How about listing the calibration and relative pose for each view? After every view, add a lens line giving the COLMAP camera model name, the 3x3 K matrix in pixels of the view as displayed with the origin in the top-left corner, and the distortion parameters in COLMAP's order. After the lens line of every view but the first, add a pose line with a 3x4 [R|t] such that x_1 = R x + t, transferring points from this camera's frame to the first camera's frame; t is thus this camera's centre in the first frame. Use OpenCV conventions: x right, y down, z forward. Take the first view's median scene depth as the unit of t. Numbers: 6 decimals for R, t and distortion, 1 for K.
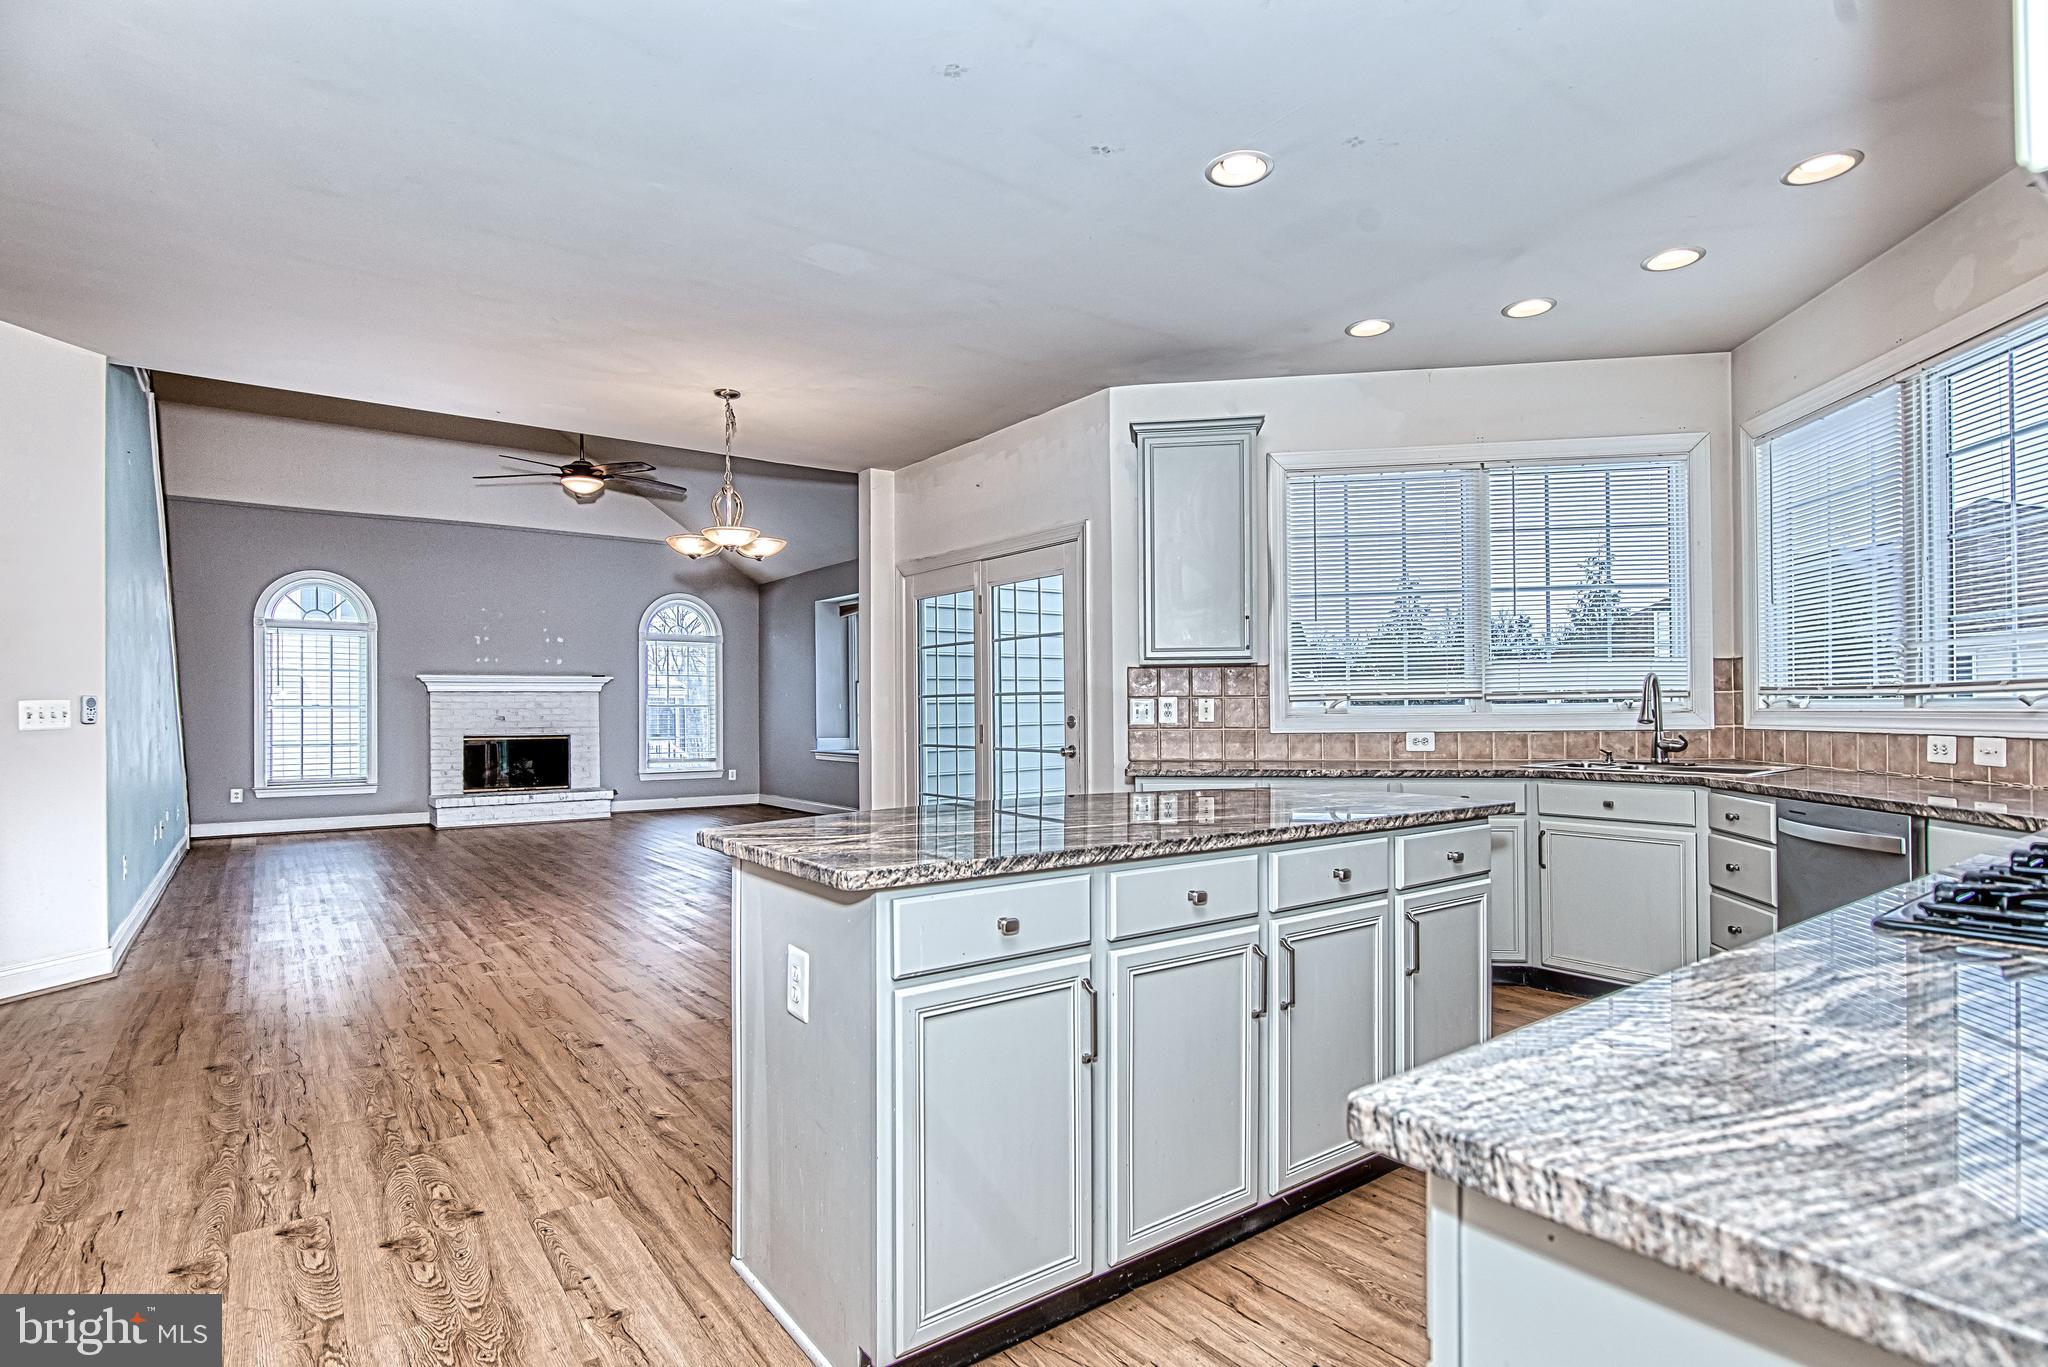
lens RADIAL K [[1021.0, 0, 1024.3], [0, 1021.0, 708.7], [0, 0, 1]] dist [-0.002068, -0.000042]
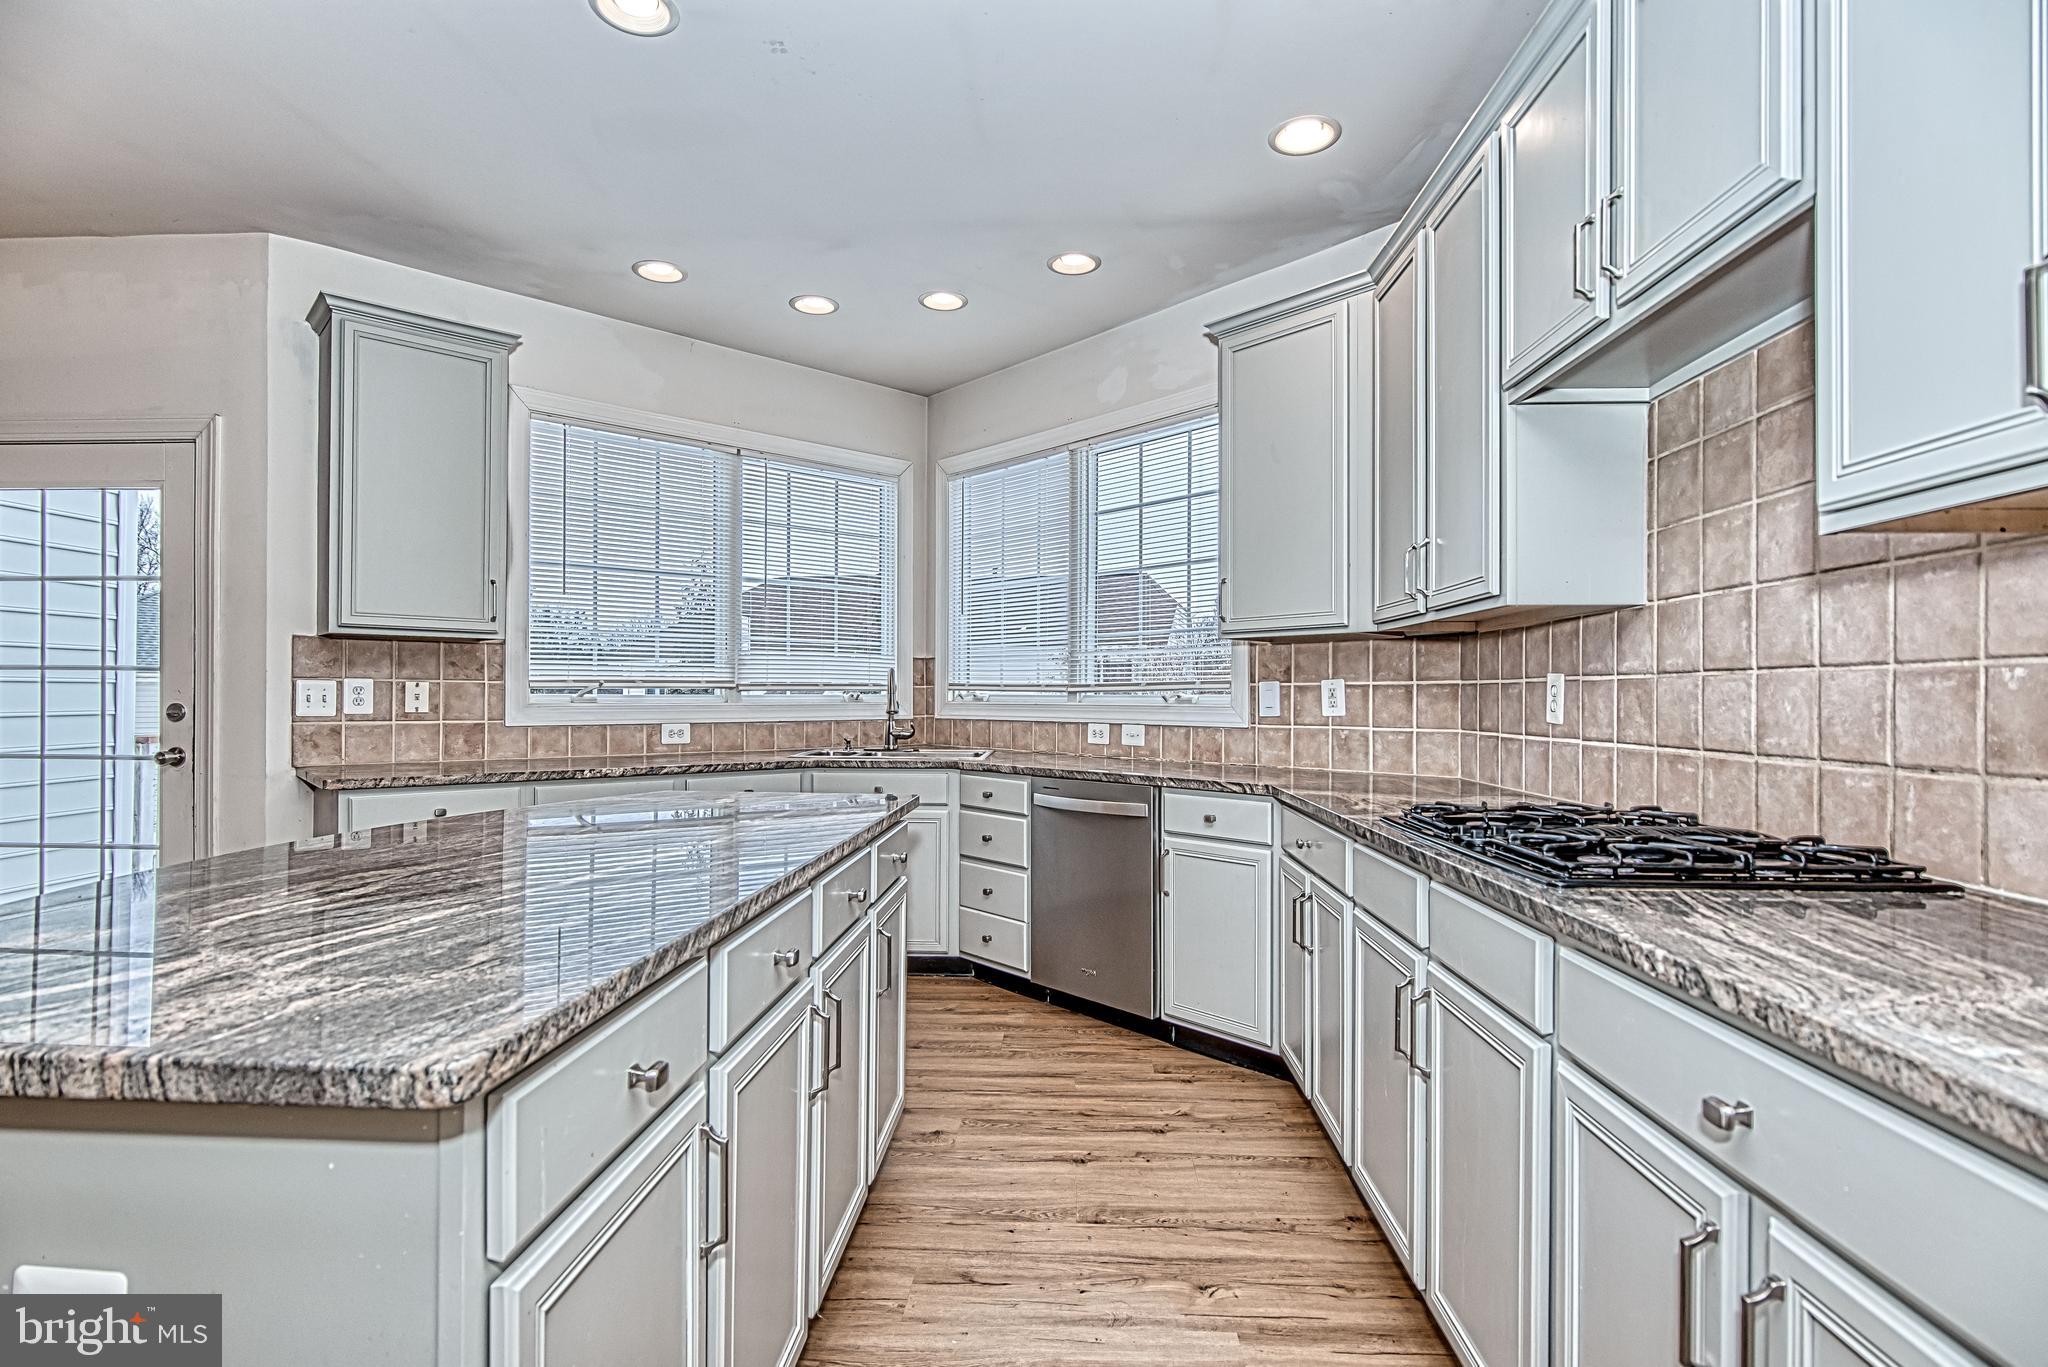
lens RADIAL K [[995.8, 0, 1022.7], [0, 995.8, 696.8], [0, 0, 1]] dist [-0.000869, -0.000481]
pose [[0.637510, 0.012354, 0.770343, -0.113921], [-0.011341, 0.999914, -0.006650, 0.001207], [-0.770358, -0.004497, 0.637595, 0.179269]]
